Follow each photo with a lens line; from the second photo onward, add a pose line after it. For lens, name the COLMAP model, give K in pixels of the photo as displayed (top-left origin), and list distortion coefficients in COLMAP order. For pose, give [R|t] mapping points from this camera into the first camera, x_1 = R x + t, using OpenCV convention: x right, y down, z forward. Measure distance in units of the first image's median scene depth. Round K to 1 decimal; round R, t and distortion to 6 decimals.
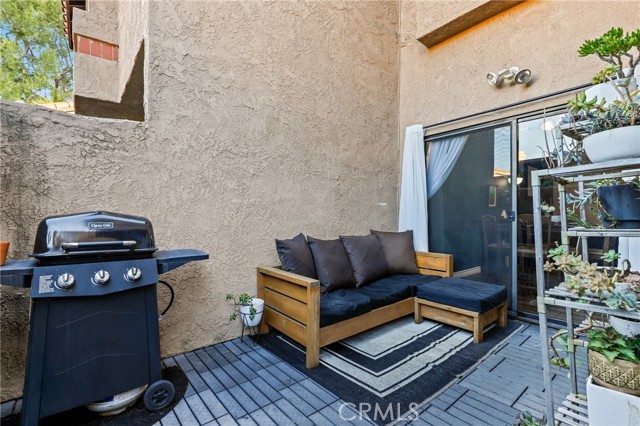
lens RADIAL K [[294.9, 0, 321.7], [0, 294.9, 212.7], [0, 0, 1]] dist [0.001013, 0.000214]
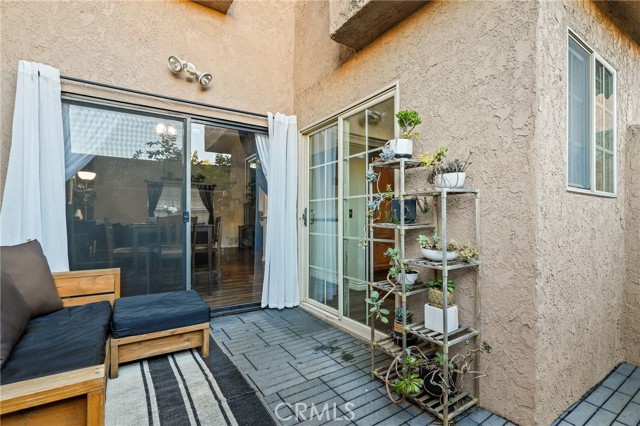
lens RADIAL K [[302.1, 0, 321.9], [0, 302.1, 217.7], [0, 0, 1]] dist [0.001607, 0.000080]
pose [[0.110822, -0.000145, 0.993840, -0.310603], [-0.013710, 0.999905, 0.001675, 0.008026], [-0.993746, -0.013811, 0.110809, 0.479493]]
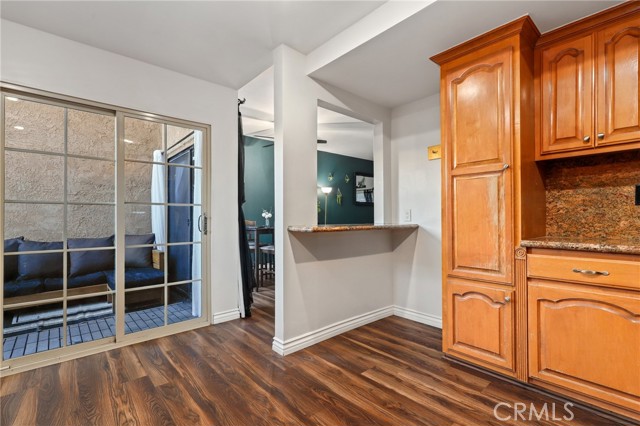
lens RADIAL K [[296.3, 0, 319.3], [0, 296.3, 217.6], [0, 0, 1]] dist [0.002277, 0.000261]
pose [[0.999621, -0.007107, 0.026583, 1.231628], [0.006783, 0.999902, 0.012265, -0.022855], [-0.026668, -0.012080, 0.999571, -0.373912]]
